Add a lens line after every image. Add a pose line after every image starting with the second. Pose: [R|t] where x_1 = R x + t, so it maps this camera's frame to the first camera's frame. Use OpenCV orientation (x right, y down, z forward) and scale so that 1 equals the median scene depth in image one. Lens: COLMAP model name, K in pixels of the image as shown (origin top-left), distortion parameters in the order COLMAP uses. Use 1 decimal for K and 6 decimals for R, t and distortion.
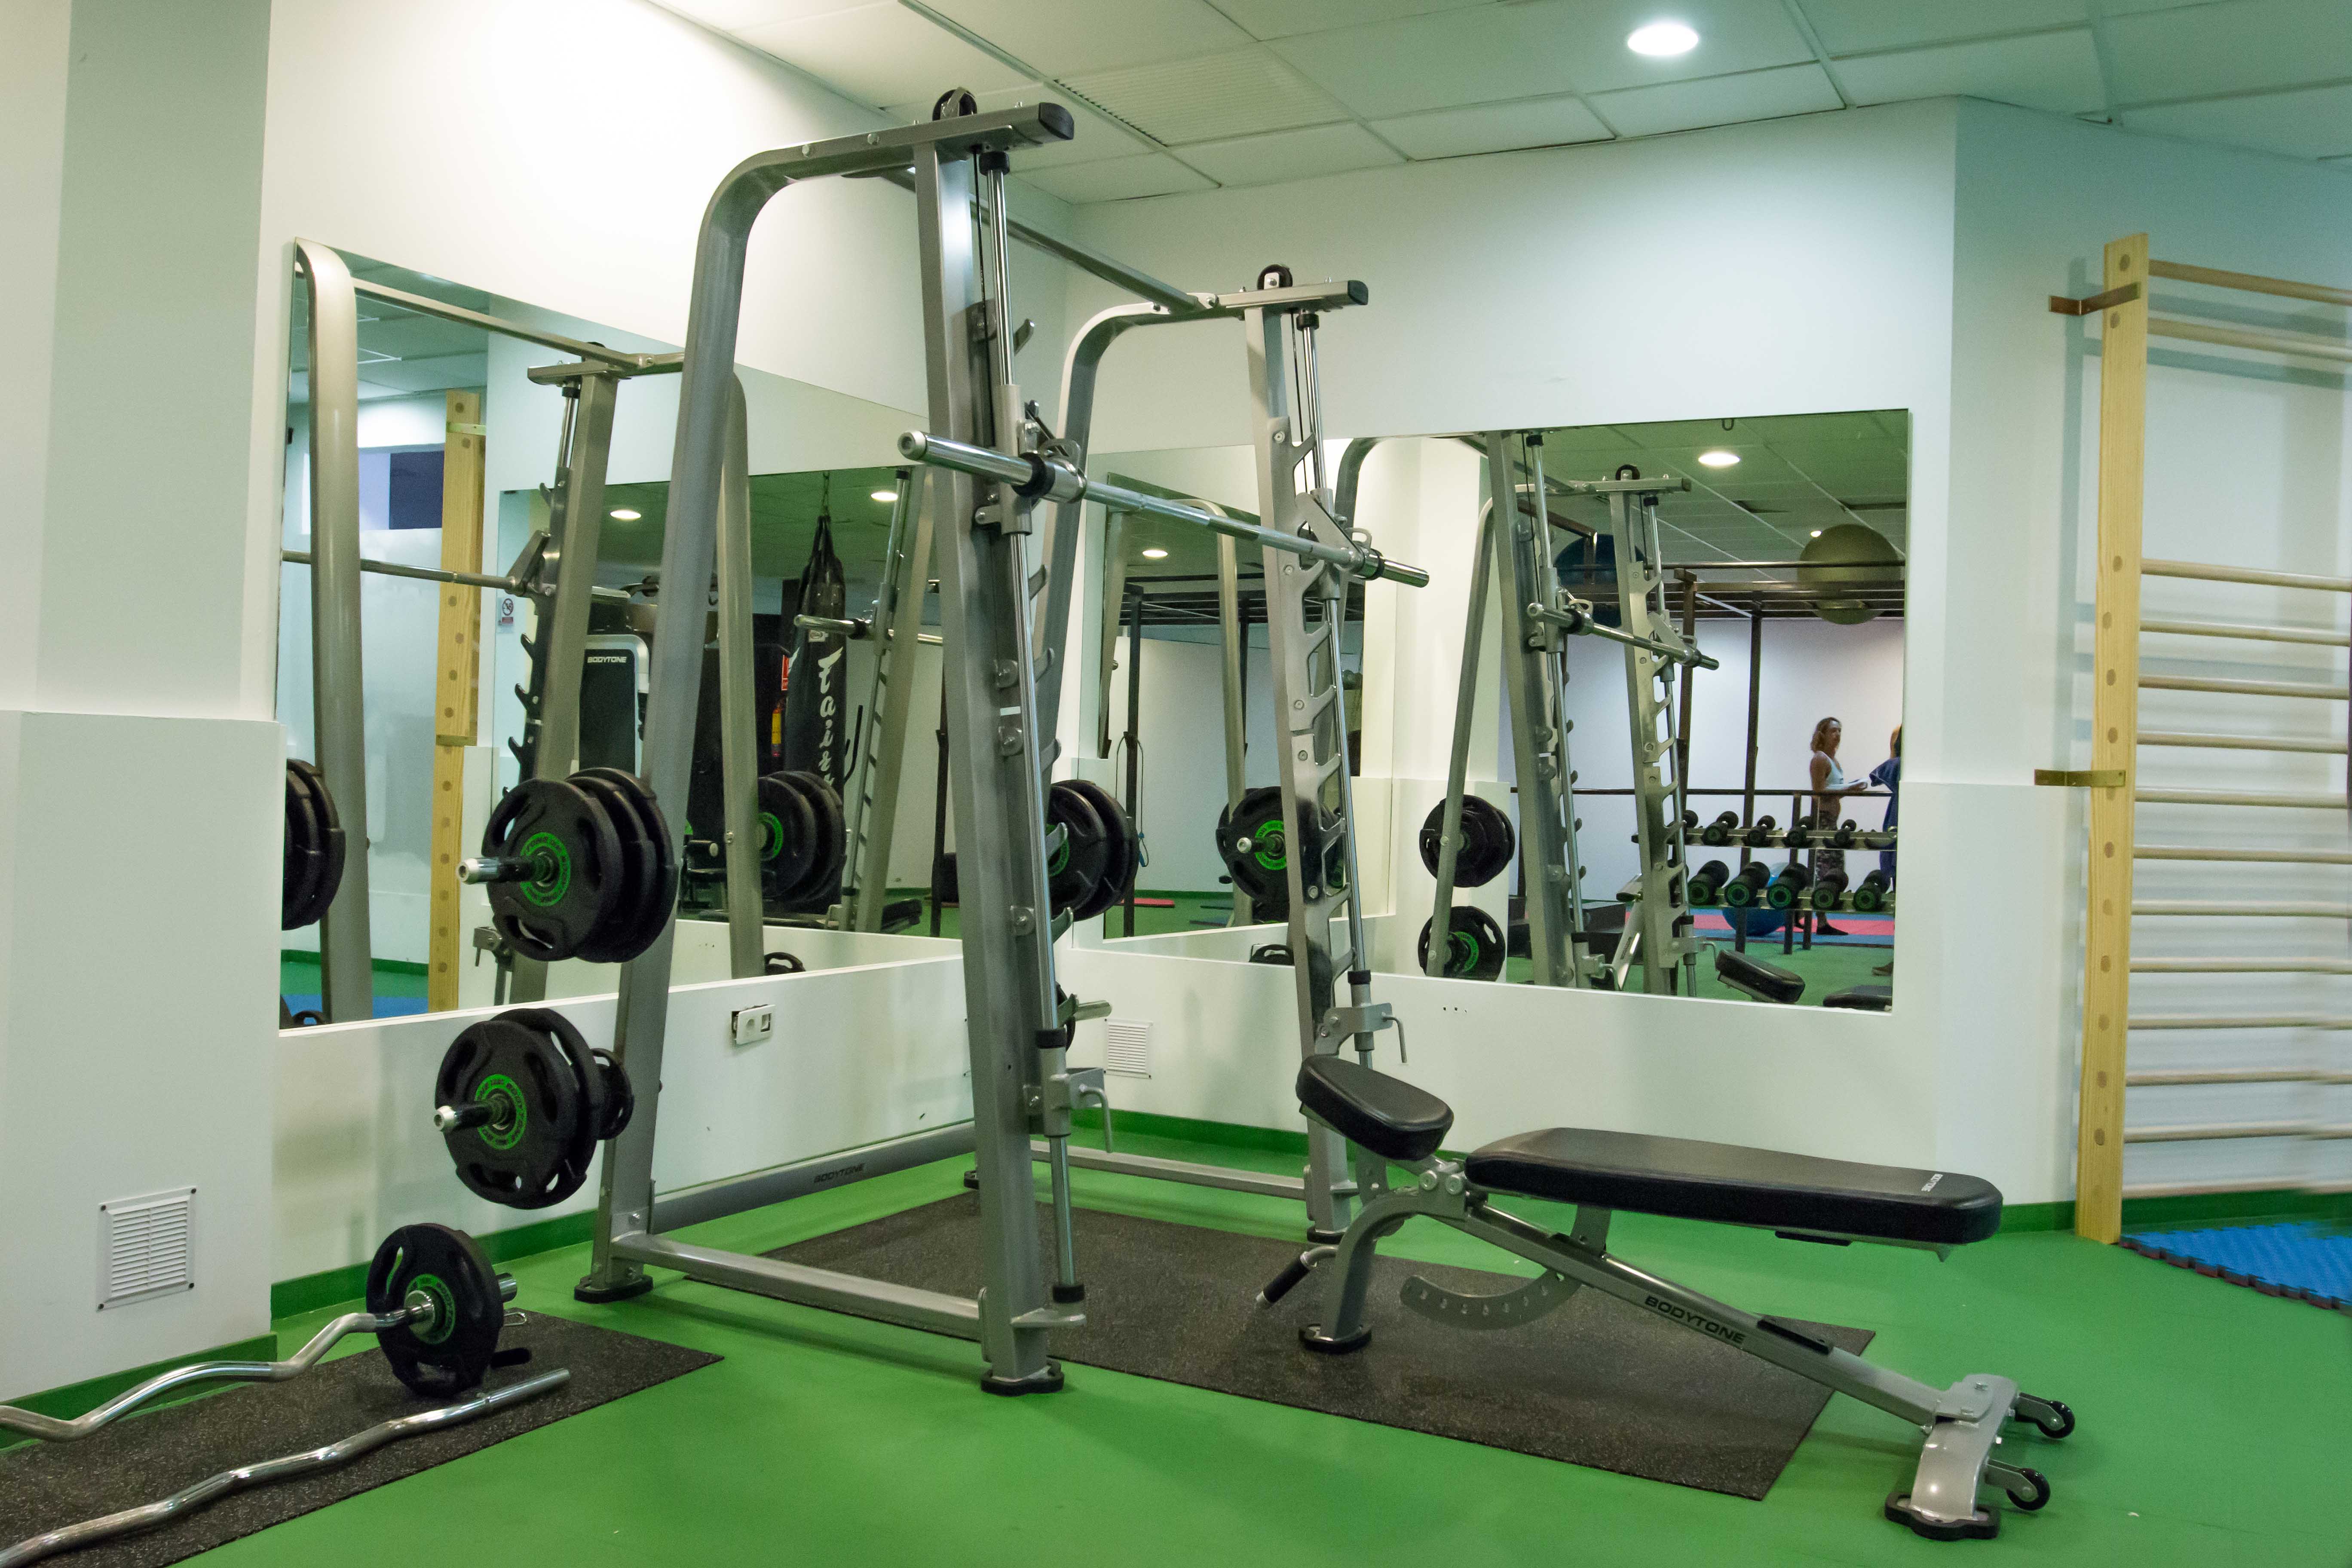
lens RADIAL K [[1894.0, 0, 1176.0], [0, 1894.0, 784.0], [0, 0, 1]] dist [-0.009785, -0.002972]
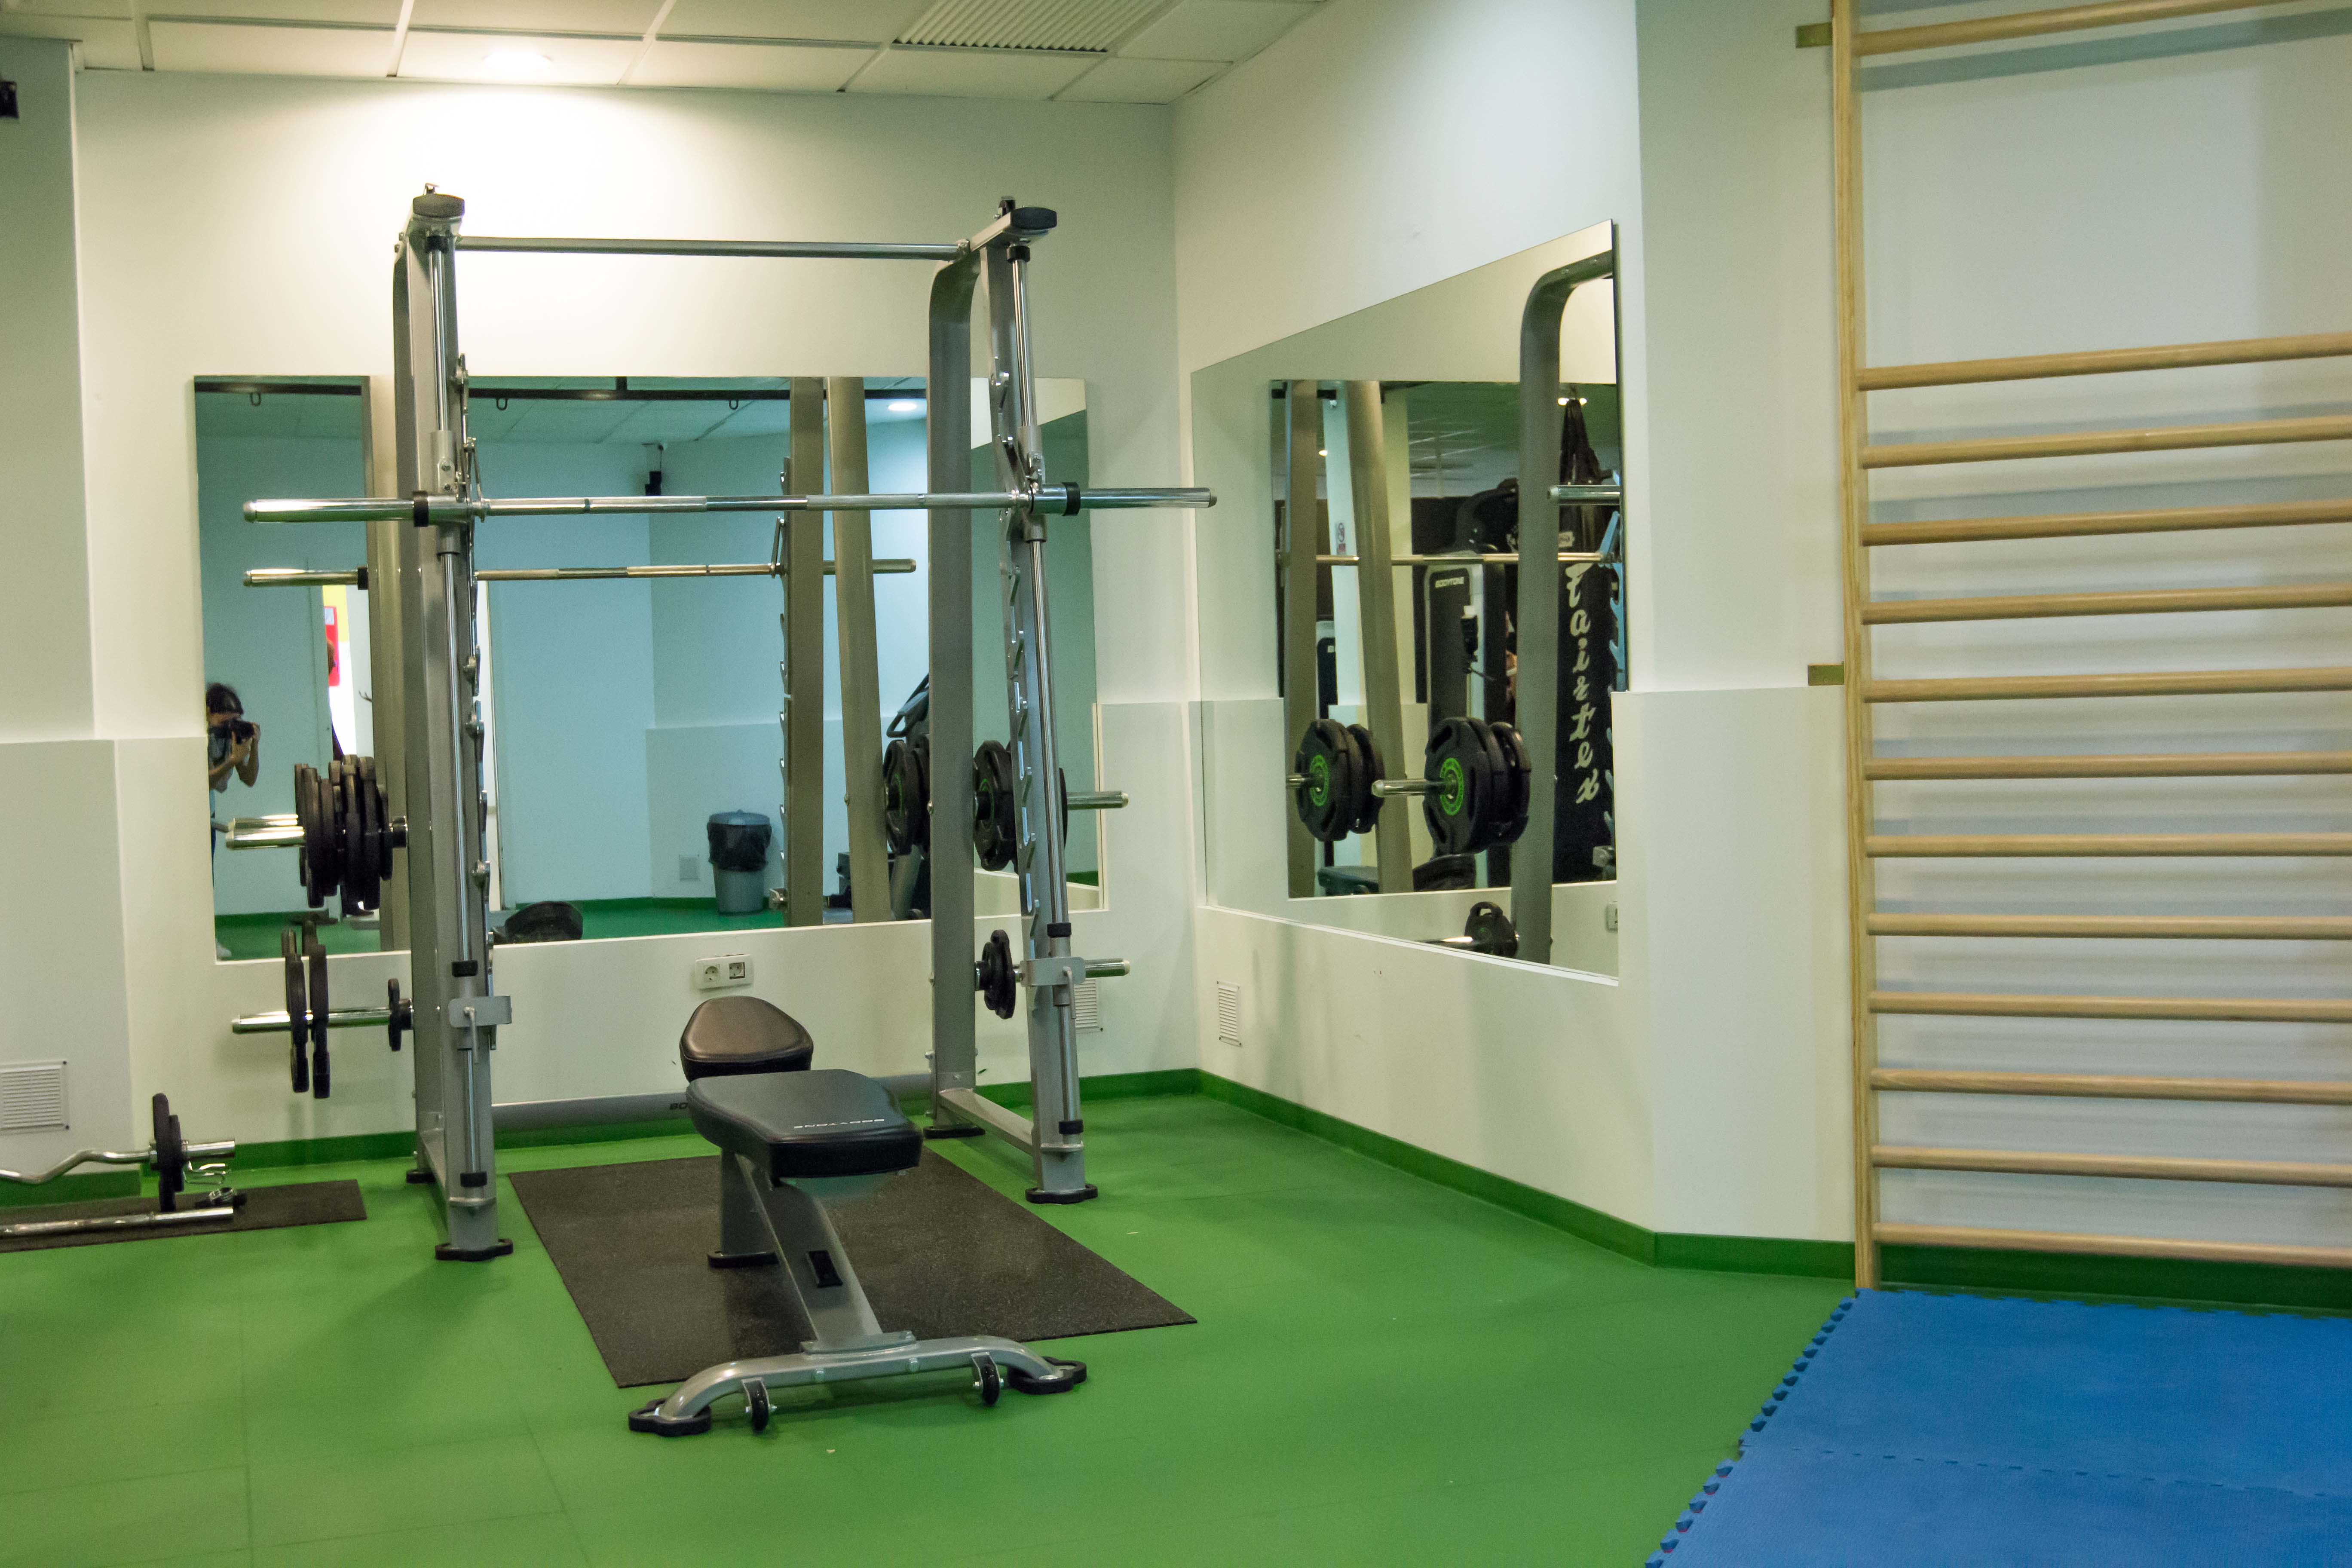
lens RADIAL K [[2599.8, 0, 1176.0], [0, 2599.8, 784.0], [0, 0, 1]] dist [-0.010697, -0.017048]
pose [[0.724042, -0.033794, -0.688928, 0.937601], [0.058166, 0.998233, 0.012164, 0.011707], [0.687299, -0.048879, 0.724728, 0.078252]]
